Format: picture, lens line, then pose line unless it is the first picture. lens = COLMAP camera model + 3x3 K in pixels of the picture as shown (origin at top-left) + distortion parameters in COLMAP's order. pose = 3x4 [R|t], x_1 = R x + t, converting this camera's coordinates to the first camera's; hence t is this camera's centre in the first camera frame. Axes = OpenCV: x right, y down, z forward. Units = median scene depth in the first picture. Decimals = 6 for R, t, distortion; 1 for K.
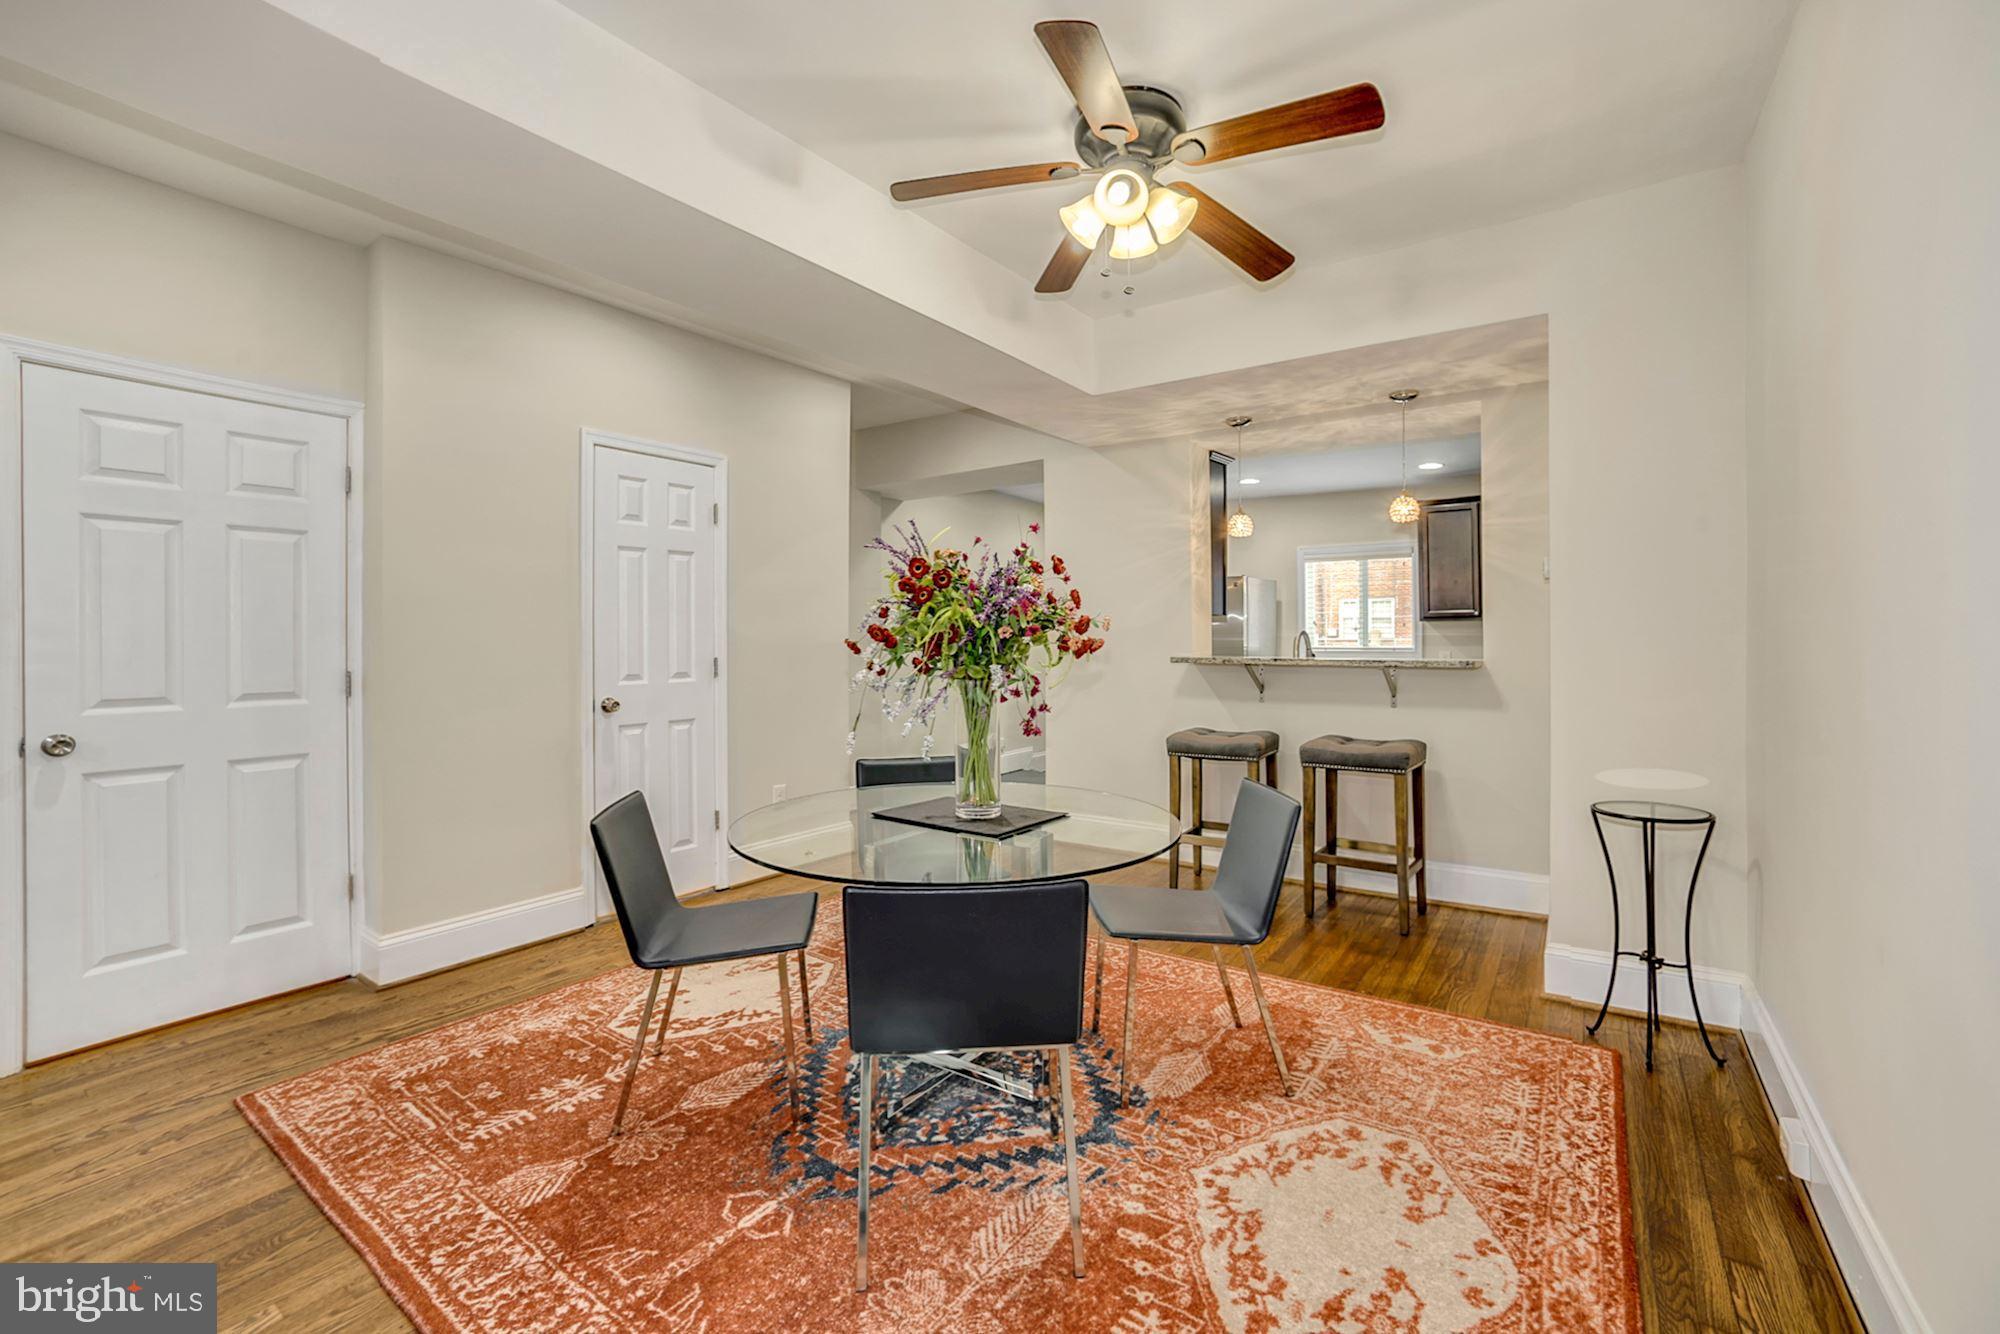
lens RADIAL K [[797.5, 0, 1007.0], [0, 797.5, 635.3], [0, 0, 1]] dist [-0.118352, 0.000026]
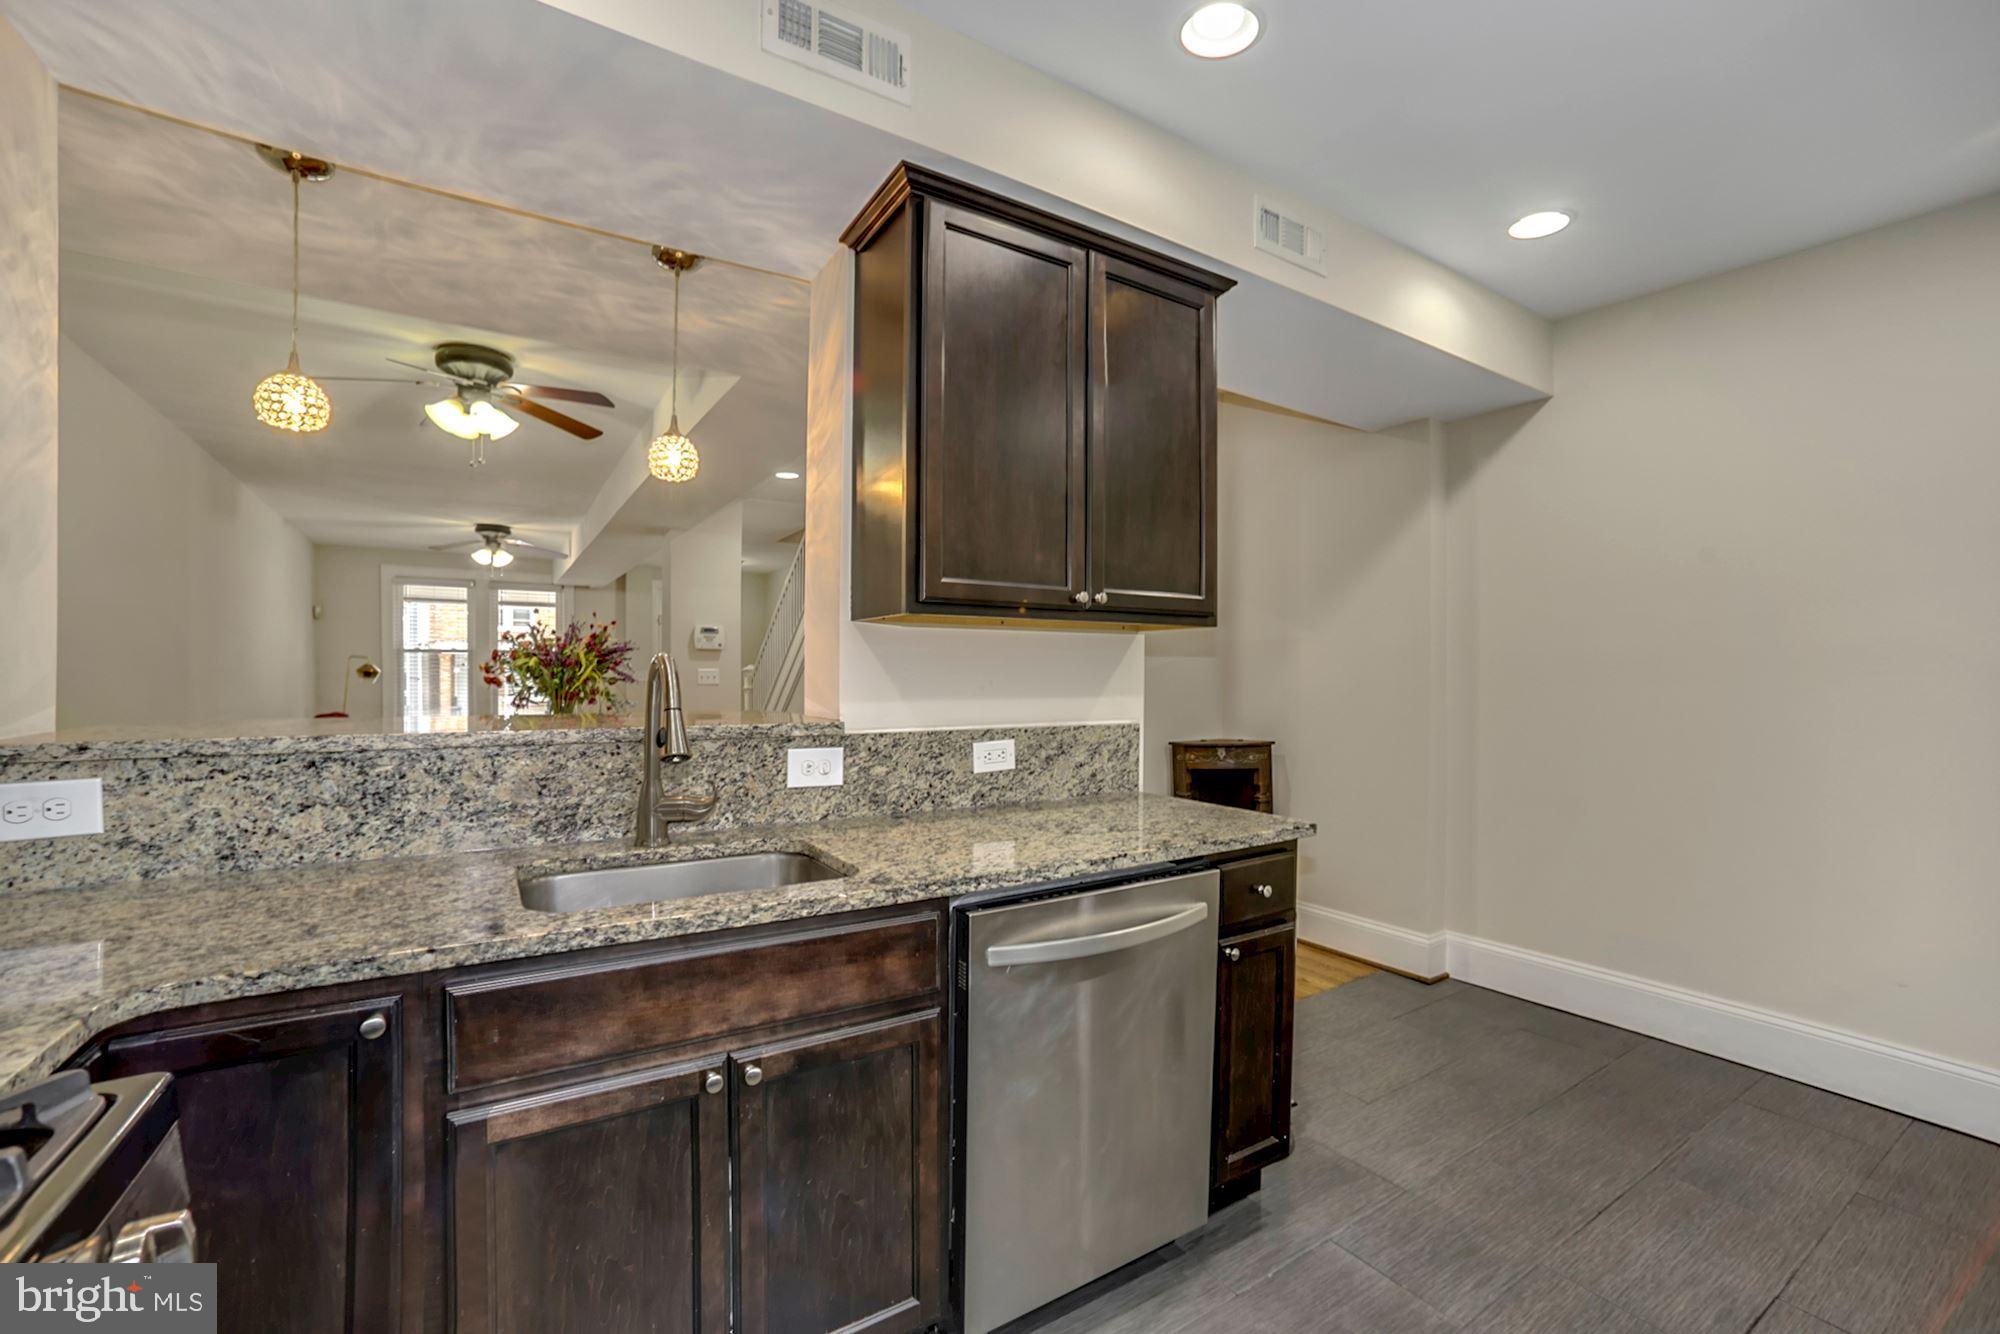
lens RADIAL K [[830.6, 0, 998.7], [0, 830.6, 650.8], [0, 0, 1]] dist [-0.033676, 0.010307]
pose [[-0.380757, -0.029606, -0.924201, 1.263664], [0.007483, 0.999356, -0.035096, 0.014107], [0.924645, -0.020279, -0.380290, 2.484650]]
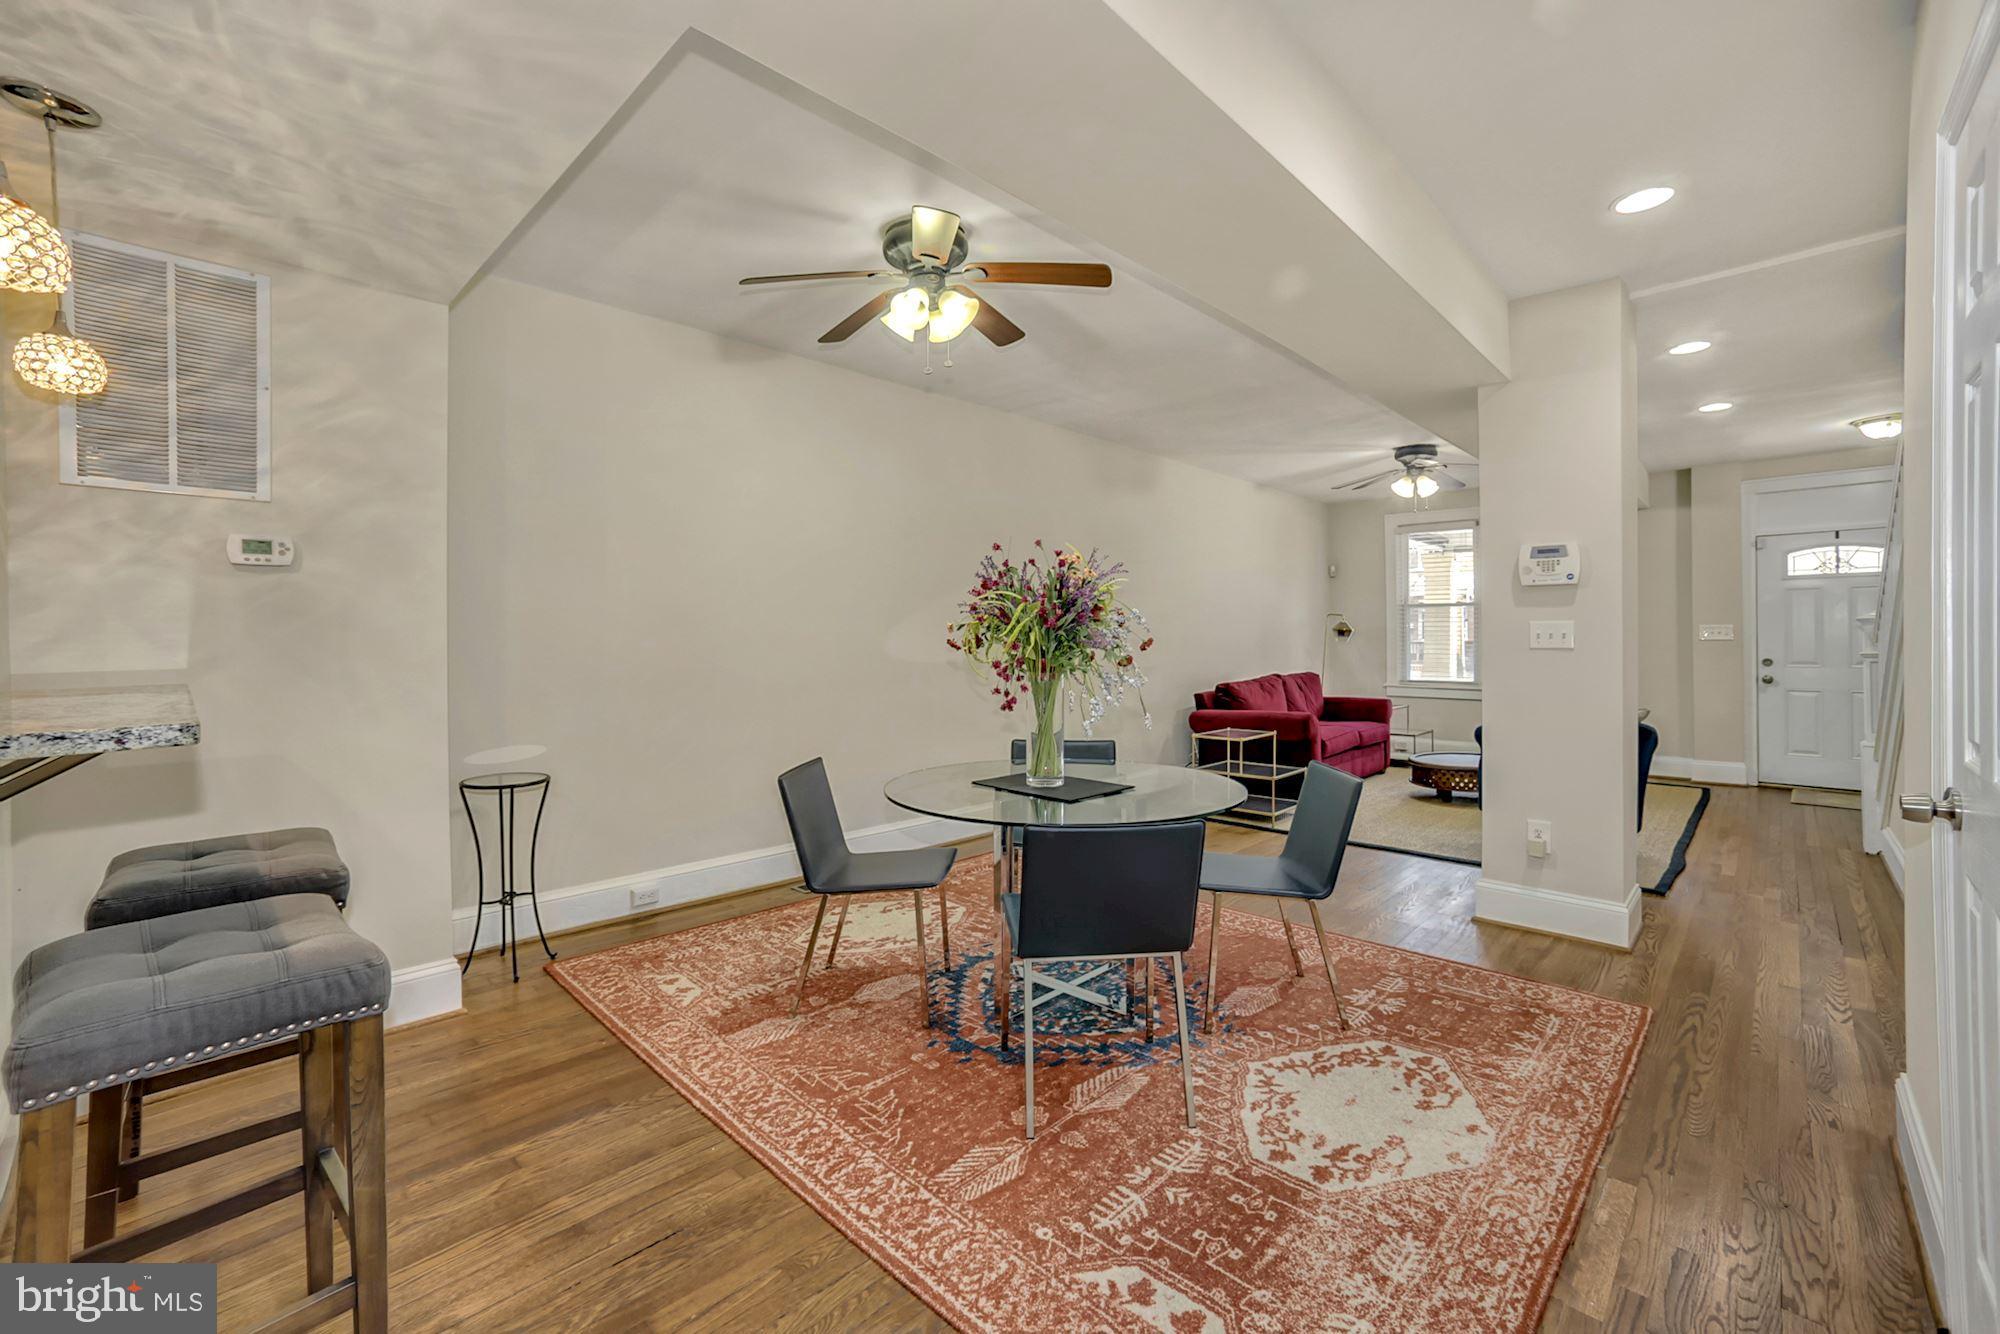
lens RADIAL K [[830.6, 0, 998.7], [0, 830.6, 650.8], [0, 0, 1]] dist [-0.033676, 0.010307]
pose [[-0.987057, 0.002703, 0.160346, -0.163938], [0.003974, 0.999963, 0.007607, 0.009107], [-0.160319, 0.008146, -0.987032, 2.187590]]
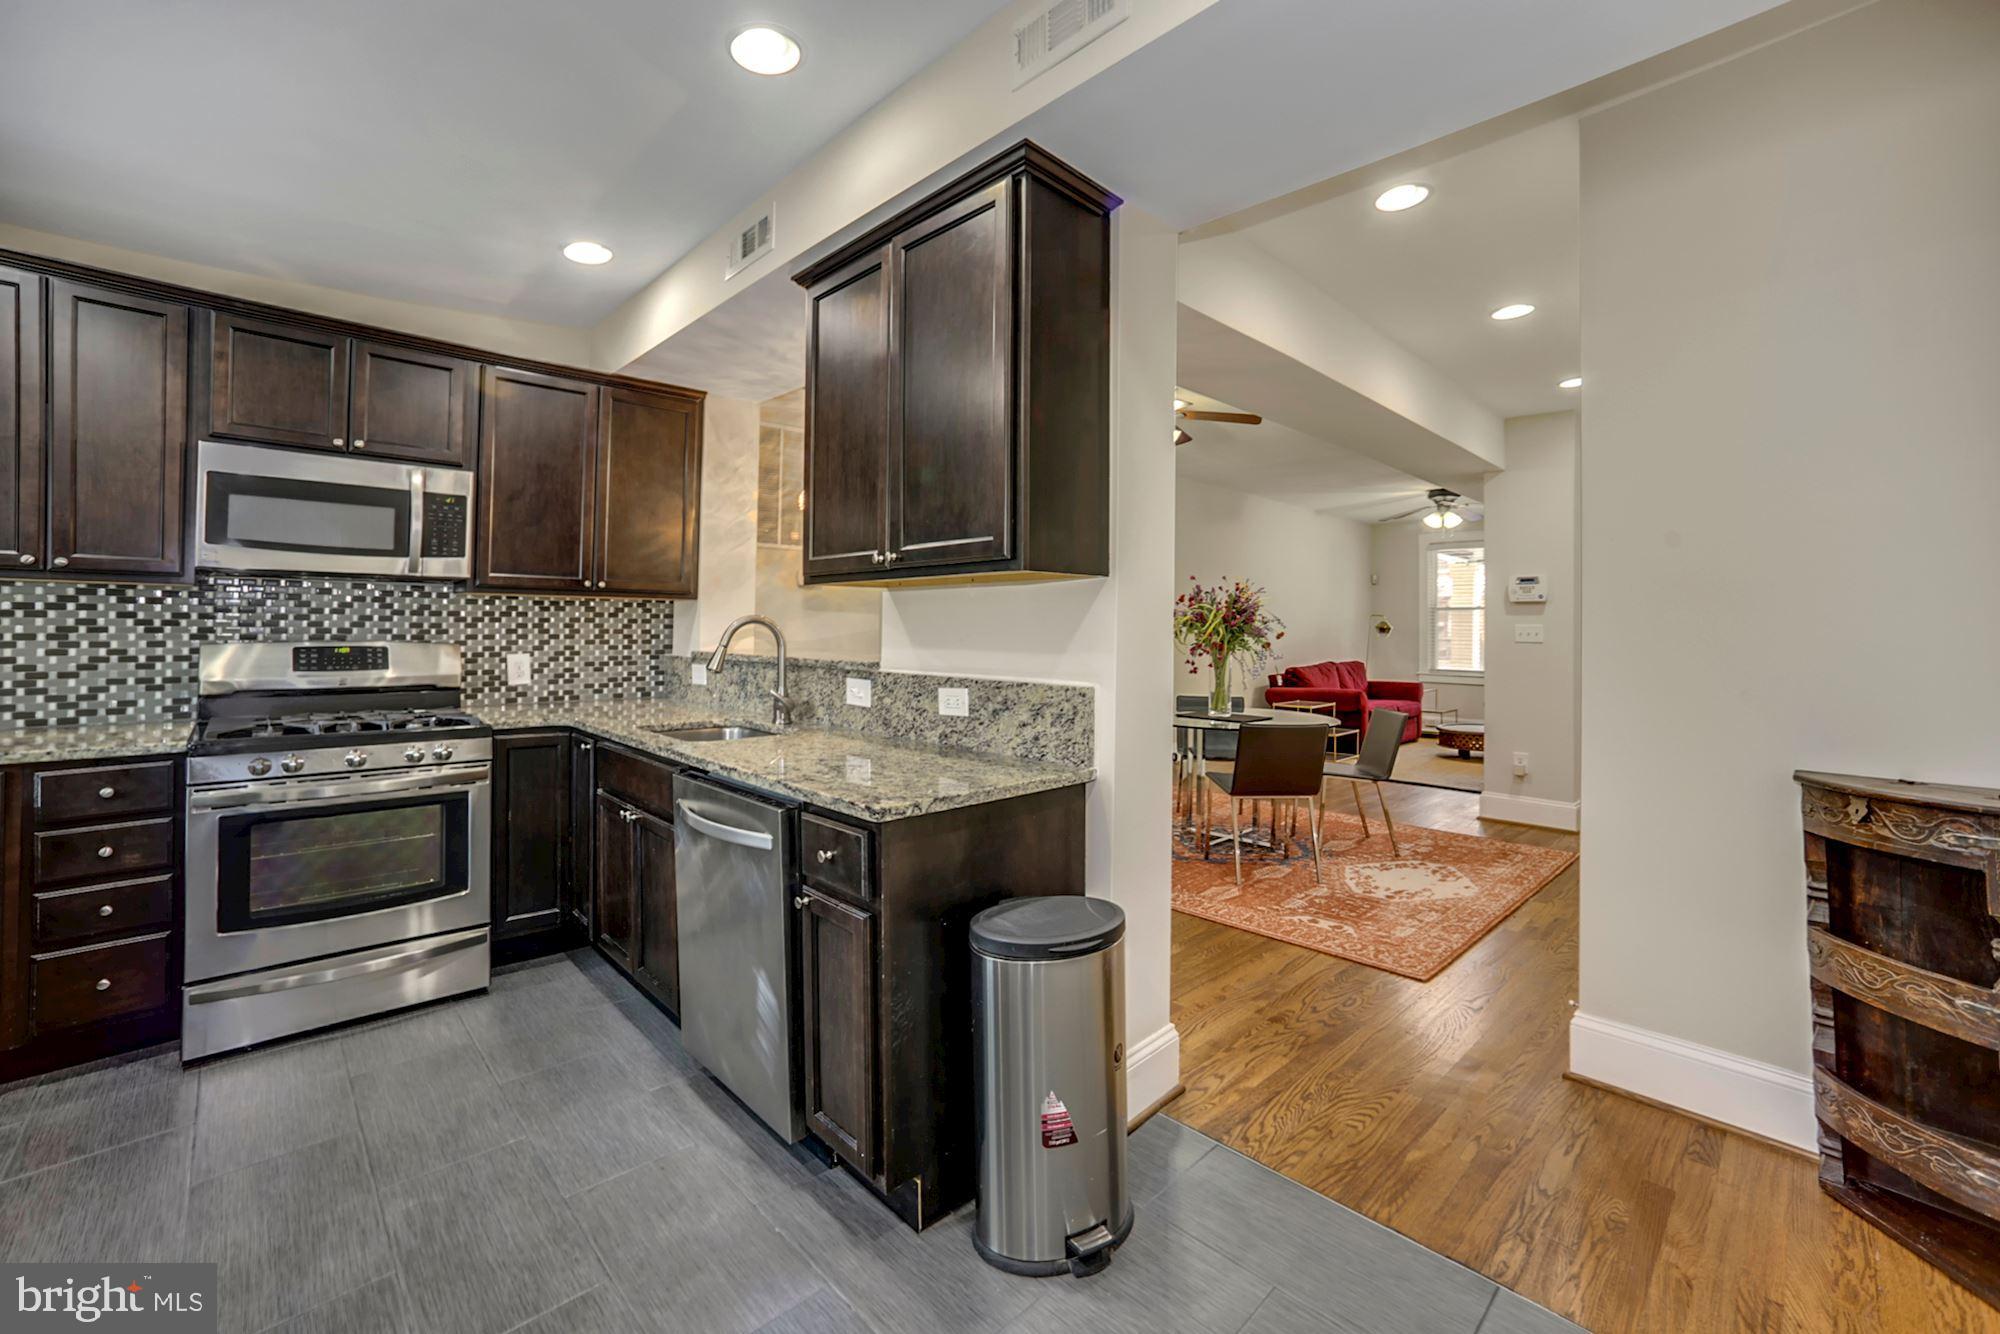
lens RADIAL K [[818.5, 0, 1016.0], [0, 818.5, 637.5], [0, 0, 1]] dist [-0.001729, 0.000064]
pose [[-0.984239, -0.009436, 0.176591, 0.114968], [-0.009286, 0.999955, 0.001678, 0.017113], [-0.176599, 0.000012, -0.984283, 3.123333]]
